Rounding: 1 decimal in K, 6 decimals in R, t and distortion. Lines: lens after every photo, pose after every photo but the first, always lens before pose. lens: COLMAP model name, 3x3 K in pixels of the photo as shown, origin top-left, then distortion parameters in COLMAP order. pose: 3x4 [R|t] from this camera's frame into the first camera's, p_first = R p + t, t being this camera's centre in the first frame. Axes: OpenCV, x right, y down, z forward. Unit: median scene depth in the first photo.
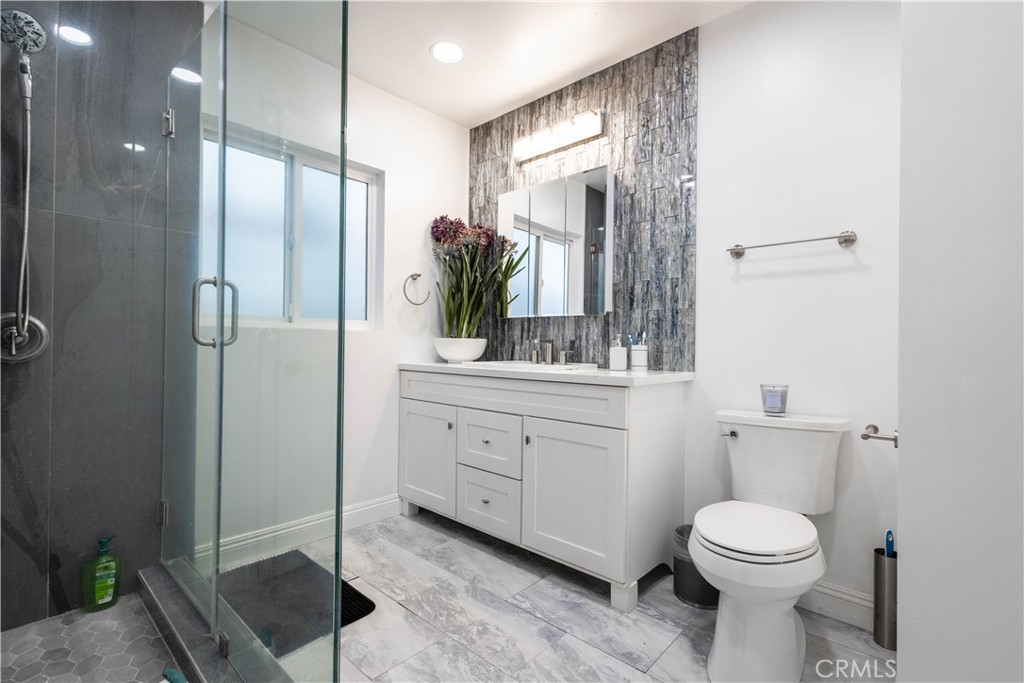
lens RADIAL K [[467.9, 0, 511.0], [0, 467.9, 338.6], [0, 0, 1]] dist [0.014197, -0.005406]
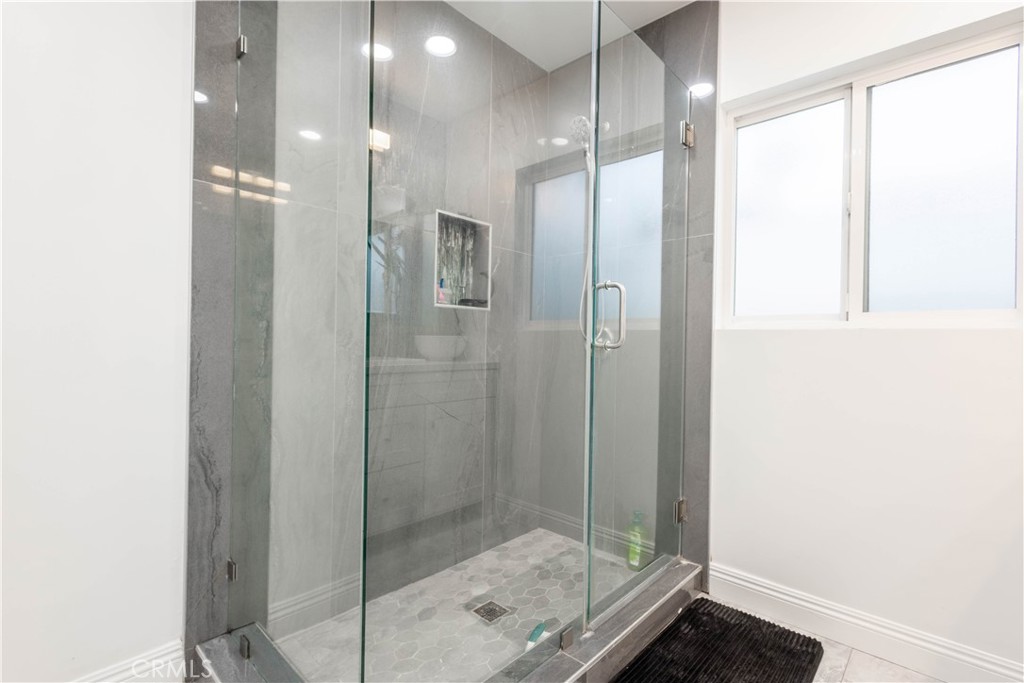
lens RADIAL K [[467.9, 0, 509.0], [0, 467.9, 342.7], [0, 0, 1]] dist [0.014197, -0.005406]
pose [[0.001939, -0.010144, -0.999947, 0.239011], [-0.007256, 0.999922, -0.010158, 0.009810], [0.999972, 0.007276, 0.001865, 0.496605]]
